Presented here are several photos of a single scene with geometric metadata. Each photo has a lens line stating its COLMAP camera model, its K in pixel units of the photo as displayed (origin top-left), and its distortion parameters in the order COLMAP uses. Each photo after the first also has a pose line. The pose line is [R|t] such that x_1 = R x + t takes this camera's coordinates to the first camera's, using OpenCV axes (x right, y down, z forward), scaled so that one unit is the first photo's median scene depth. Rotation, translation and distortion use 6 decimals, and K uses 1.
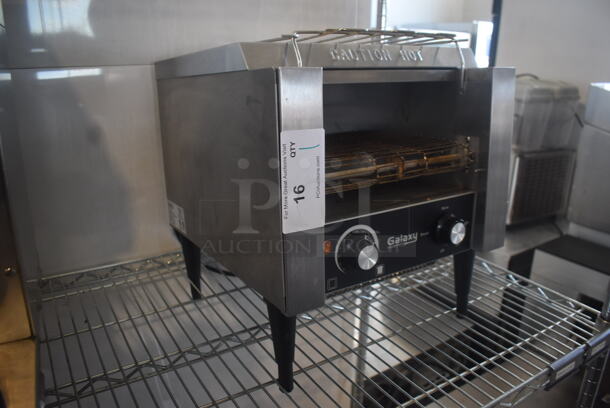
lens RADIAL K [[475.5, 0, 305.0], [0, 475.5, 204.0], [0, 0, 1]] dist [-0.074560, -0.001317]
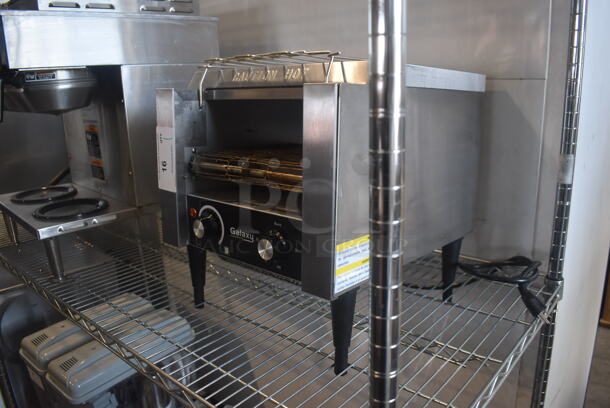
lens RADIAL K [[475.5, 0, 305.0], [0, 475.5, 204.0], [0, 0, 1]] dist [-0.074560, -0.001317]
pose [[0.286078, 0.226595, -0.931029, 1.516608], [-0.253100, 0.954998, 0.154658, -0.247537], [0.924175, 0.191399, 0.330555, 0.866004]]
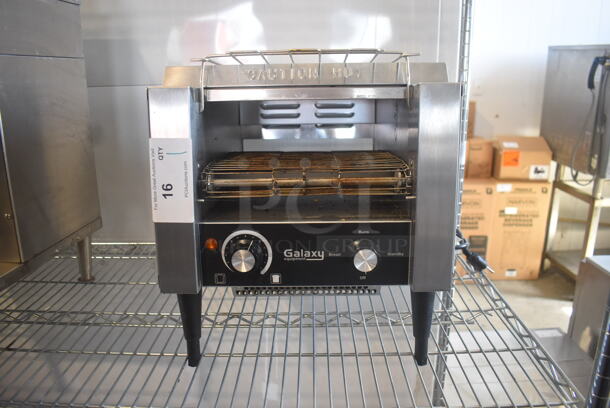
lens RADIAL K [[475.5, 0, 305.0], [0, 475.5, 204.0], [0, 0, 1]] dist [-0.074560, -0.001317]
pose [[0.837794, 0.123180, -0.531909, 0.848682], [-0.145219, 0.989399, 0.000395, -0.036855], [0.526319, 0.076912, 0.846801, 0.161613]]
